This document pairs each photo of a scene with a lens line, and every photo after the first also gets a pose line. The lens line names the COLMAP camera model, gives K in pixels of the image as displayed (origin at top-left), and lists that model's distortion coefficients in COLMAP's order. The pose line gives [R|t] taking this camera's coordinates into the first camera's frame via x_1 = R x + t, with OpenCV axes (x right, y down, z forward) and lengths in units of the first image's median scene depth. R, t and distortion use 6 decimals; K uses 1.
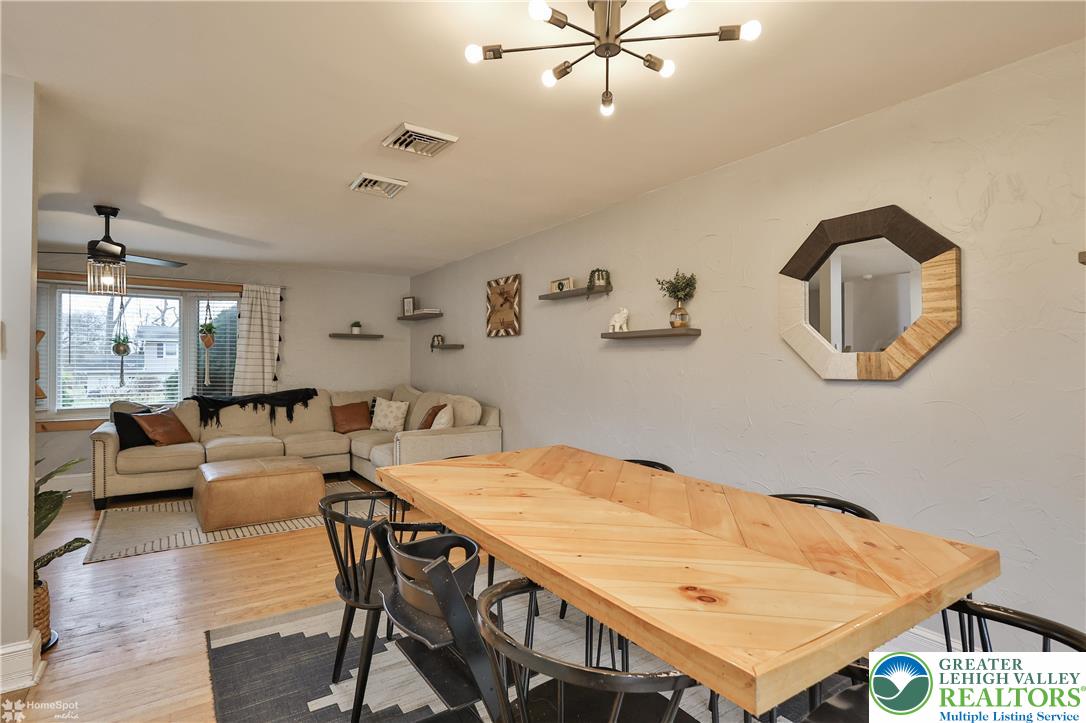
lens RADIAL K [[542.0, 0, 543.0], [0, 542.0, 361.5], [0, 0, 1]] dist [0.003387, 0.000896]
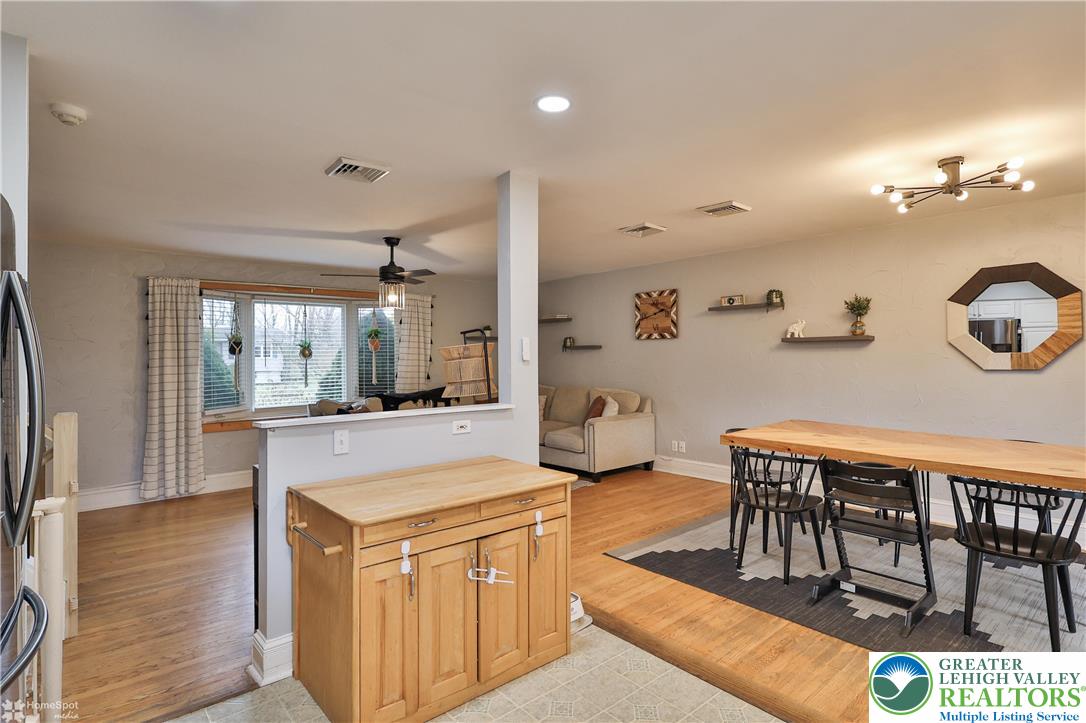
lens RADIAL K [[557.5, 0, 556.7], [0, 557.5, 356.7], [0, 0, 1]] dist [0.000276, 0.000661]
pose [[0.991786, -0.013524, 0.127190, -0.475255], [0.013291, 0.999908, 0.002674, -0.013543], [-0.127215, -0.000962, 0.991875, -0.226445]]
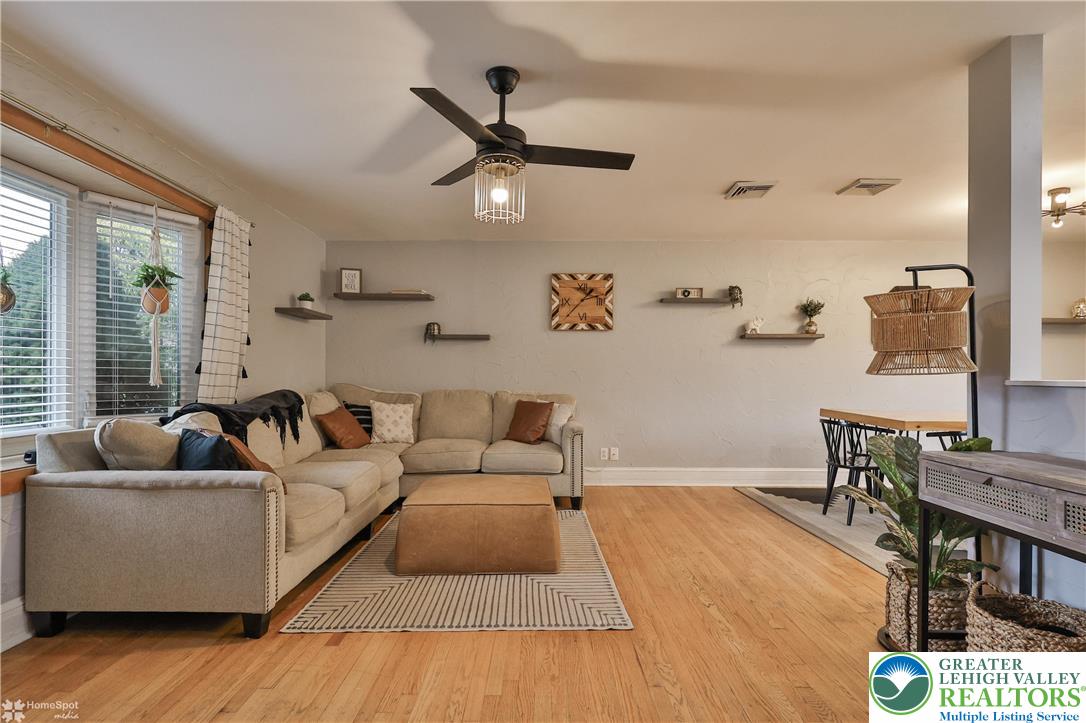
lens RADIAL K [[548.3, 0, 543.4], [0, 548.3, 379.7], [0, 0, 1]] dist [0.012440, -0.000077]
pose [[0.567746, -0.008330, 0.823162, -1.017998], [-0.001948, 0.999932, 0.011463, 0.037437], [-0.823201, -0.008111, 0.567692, 0.485491]]
